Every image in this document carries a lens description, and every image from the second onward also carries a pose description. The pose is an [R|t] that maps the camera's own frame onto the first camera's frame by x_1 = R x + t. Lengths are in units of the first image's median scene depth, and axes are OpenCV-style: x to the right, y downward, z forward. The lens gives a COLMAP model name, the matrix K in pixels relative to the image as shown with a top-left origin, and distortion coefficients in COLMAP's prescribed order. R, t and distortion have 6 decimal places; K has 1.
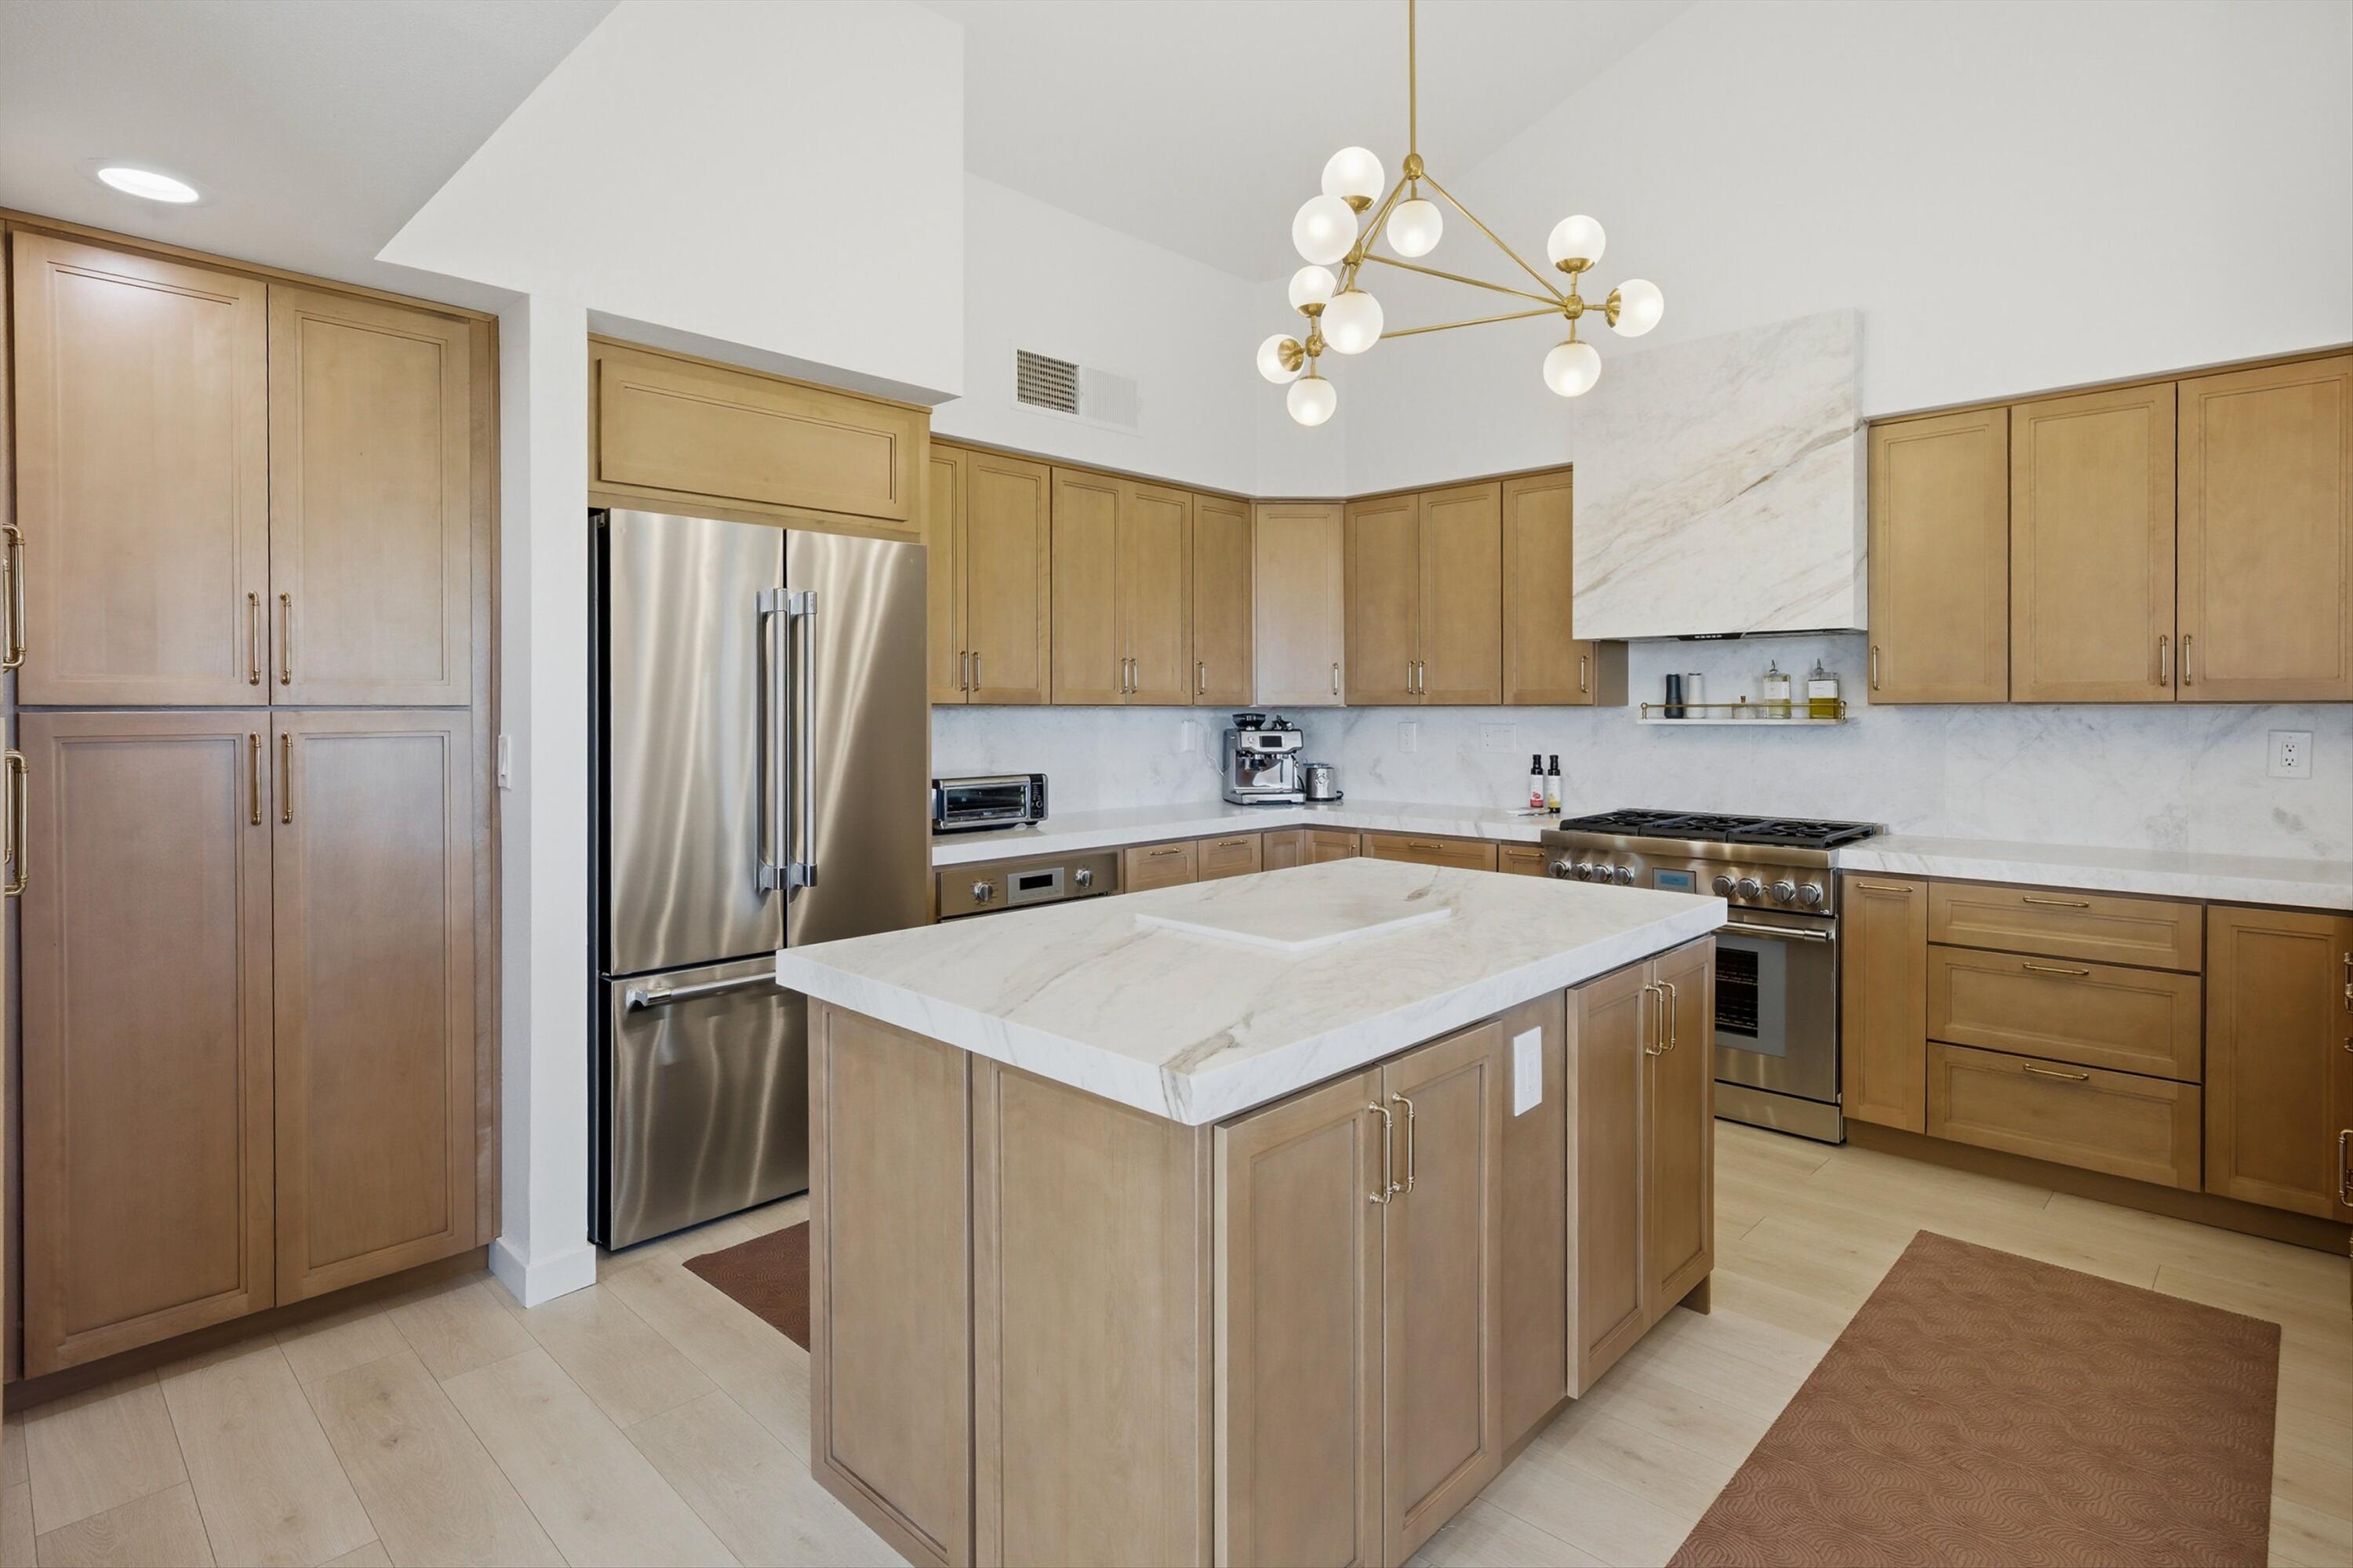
lens RADIAL K [[1189.3, 0, 1211.9], [0, 1189.3, 724.1], [0, 0, 1]] dist [0.000606, 0.000137]
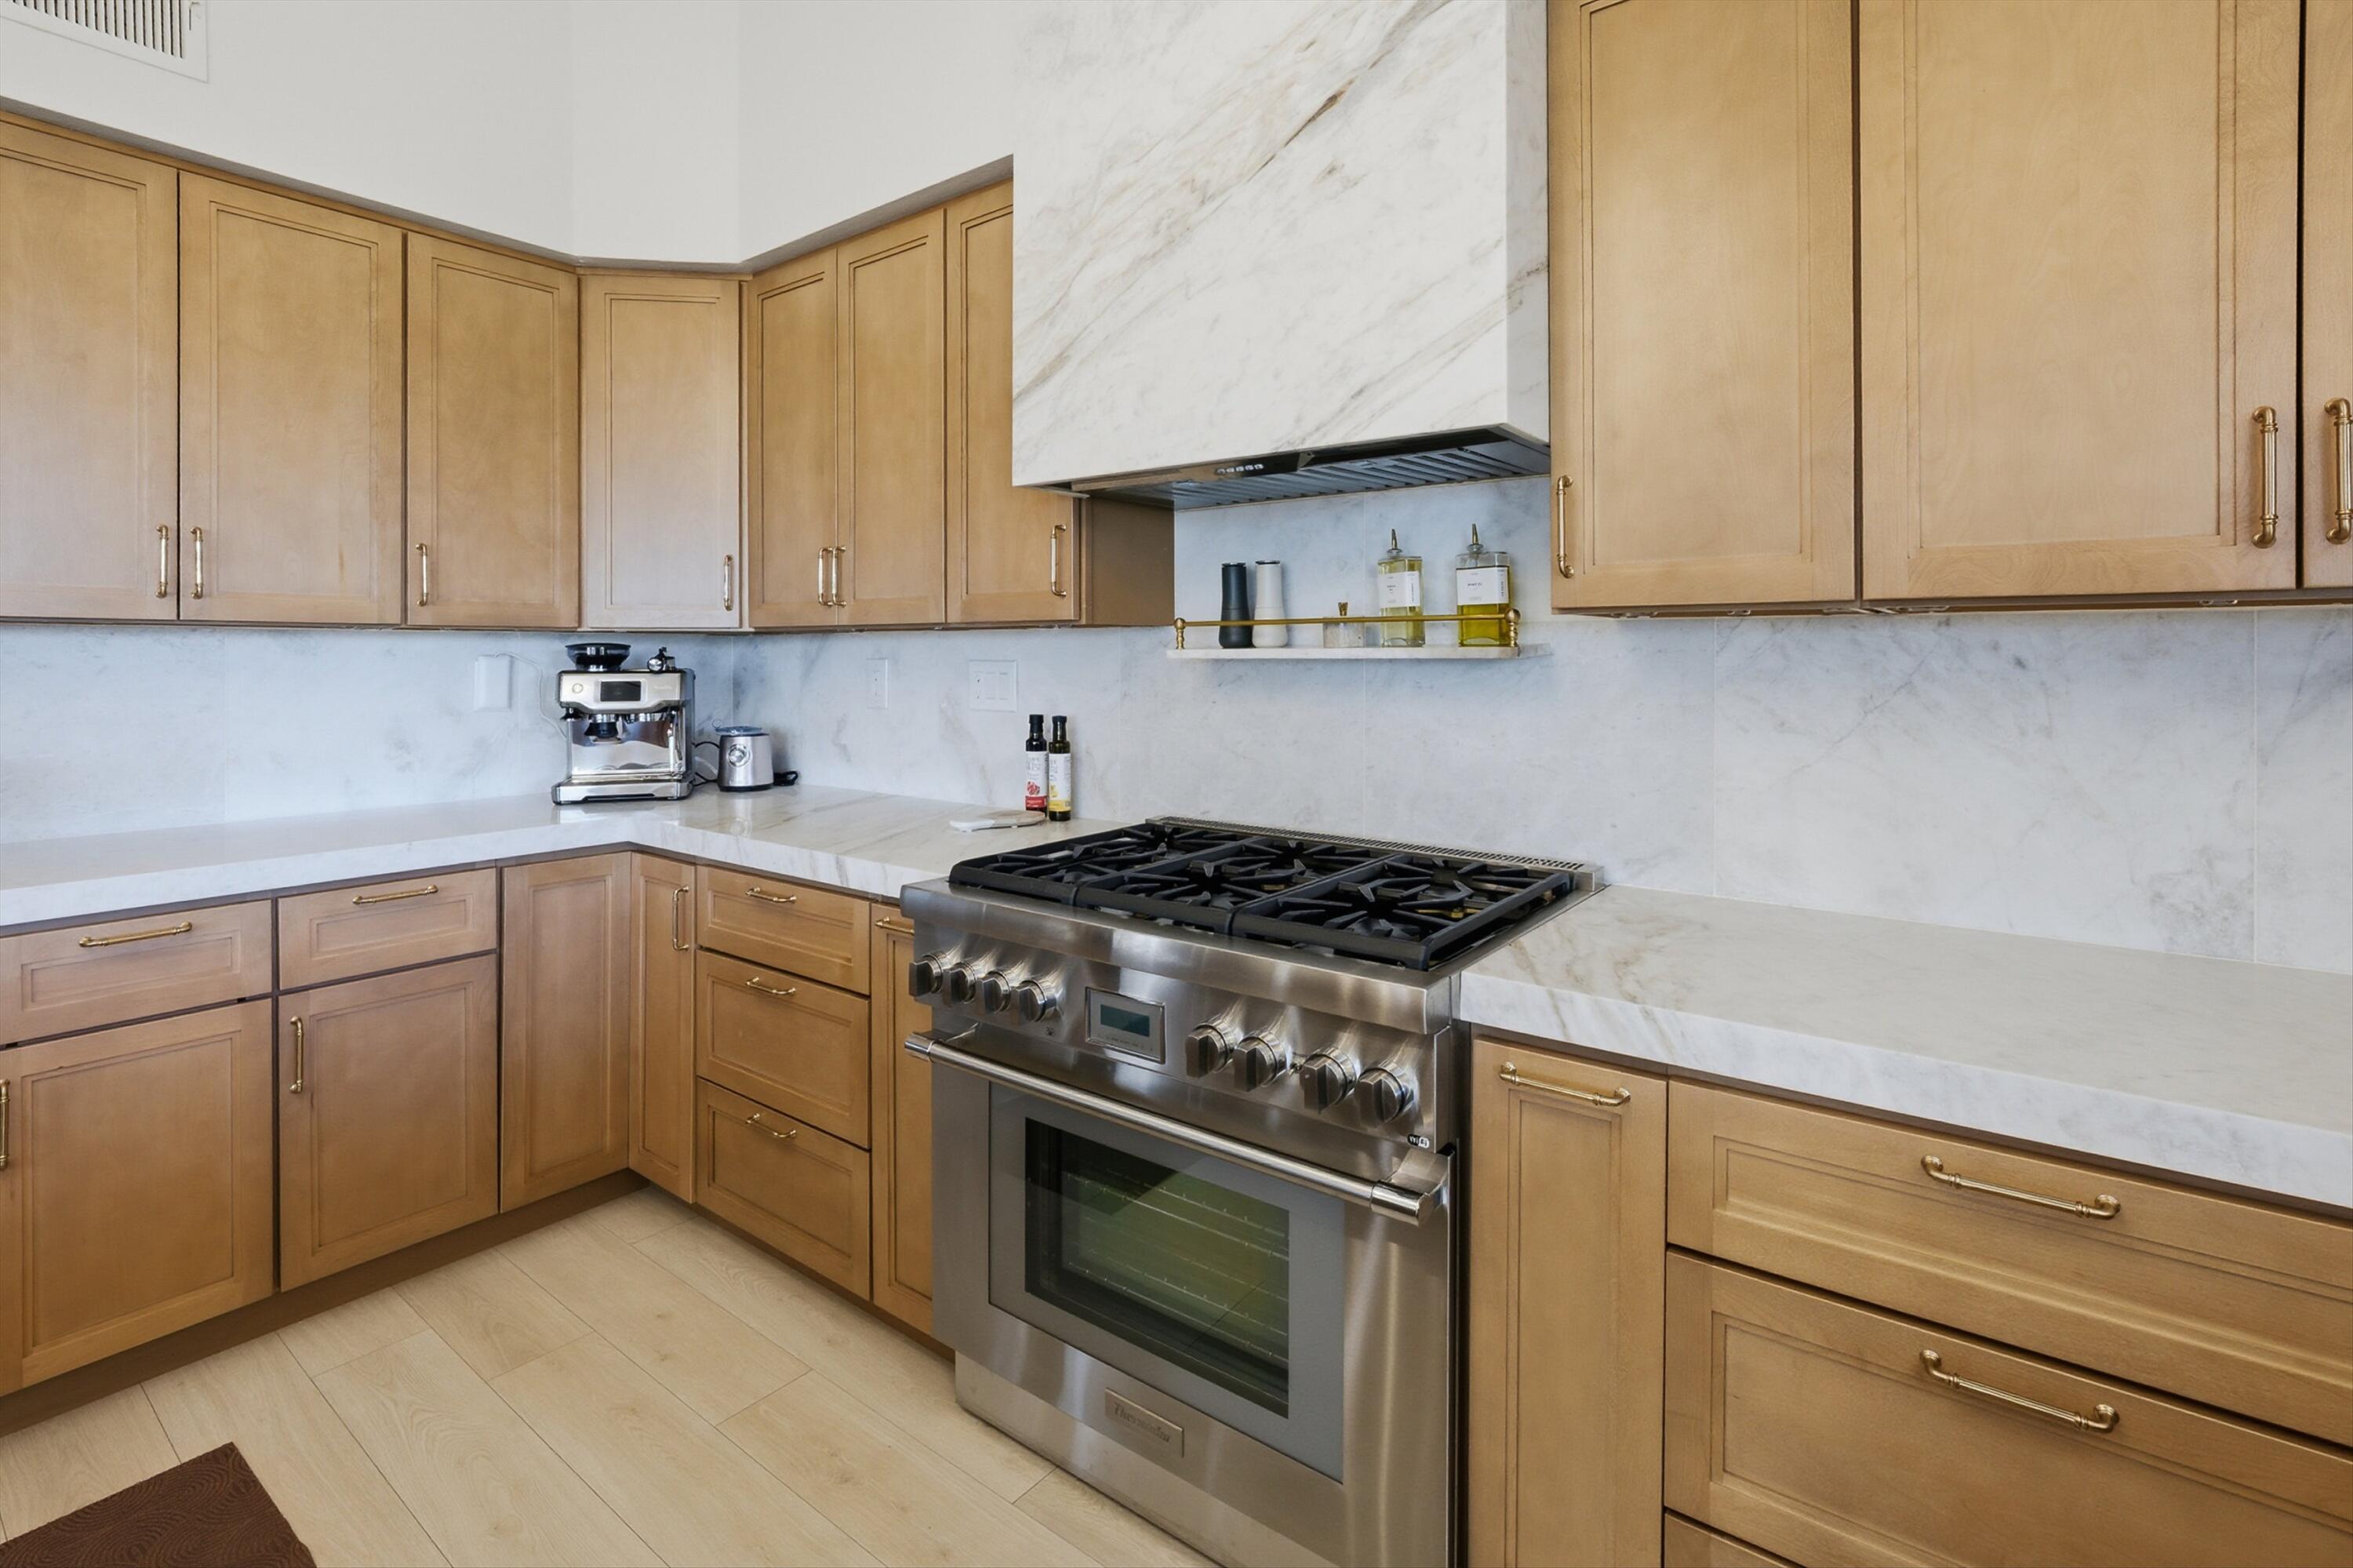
lens RADIAL K [[1059.6, 0, 1259.0], [0, 1059.6, 657.0], [0, 0, 1]] dist [-0.016383, 0.000168]
pose [[0.990351, 0.000481, 0.138578, 0.357528], [0.000627, 0.999968, -0.007956, 0.003139], [-0.138577, 0.007966, 0.990320, 0.574478]]
